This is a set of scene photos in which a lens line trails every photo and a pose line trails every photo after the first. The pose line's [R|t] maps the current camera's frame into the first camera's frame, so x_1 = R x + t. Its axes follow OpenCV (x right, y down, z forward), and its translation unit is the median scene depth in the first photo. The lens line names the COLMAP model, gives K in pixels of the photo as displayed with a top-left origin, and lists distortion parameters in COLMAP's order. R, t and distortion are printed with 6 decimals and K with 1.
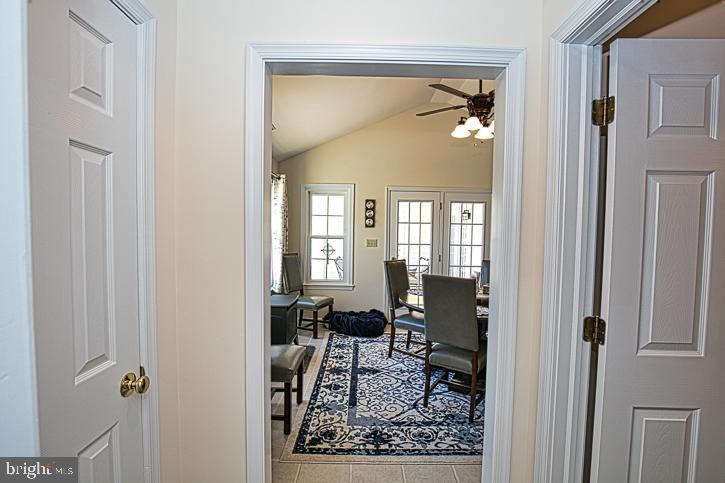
lens RADIAL K [[334.8, 0, 364.3], [0, 334.8, 240.7], [0, 0, 1]] dist [-0.031674, 0.005760]
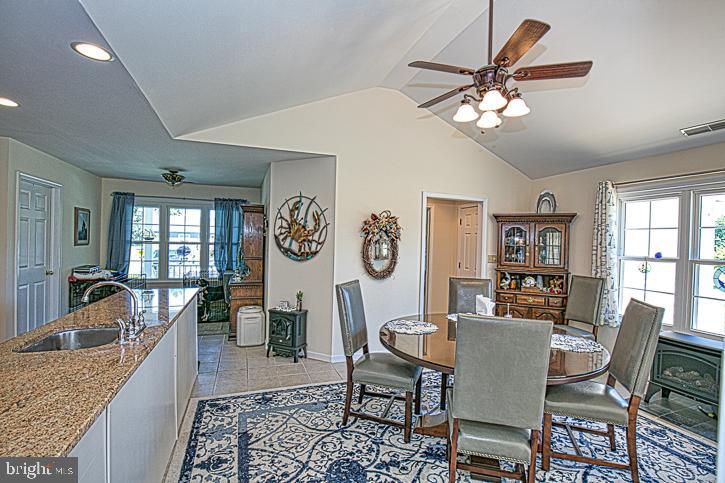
lens RADIAL K [[334.8, 0, 362.9], [0, 334.8, 245.0], [0, 0, 1]] dist [-0.031674, 0.005760]
pose [[-0.937542, -0.040587, -0.345497, 0.456653], [-0.053408, 0.998189, 0.027666, -0.041165], [0.343749, 0.044390, -0.938012, 1.753383]]
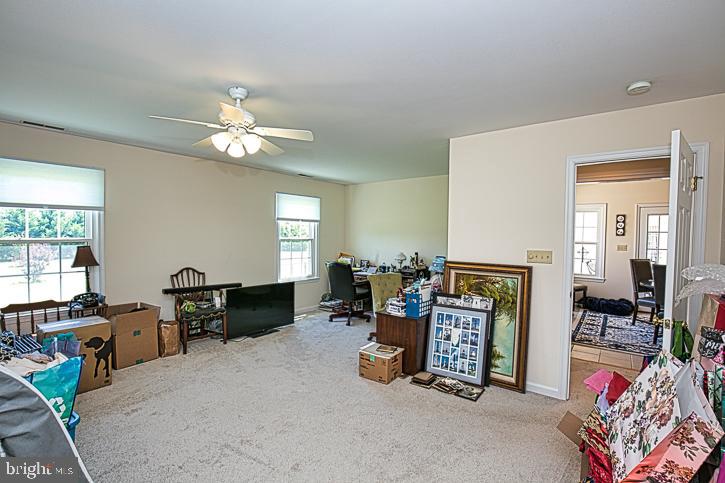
lens RADIAL K [[334.8, 0, 364.0], [0, 334.8, 242.7], [0, 0, 1]] dist [-0.031674, 0.005760]
pose [[0.786569, 0.011895, -0.617388, 0.023528], [-0.019070, 0.999805, -0.005033, 0.013177], [0.617208, 0.015733, 0.786643, -0.644674]]
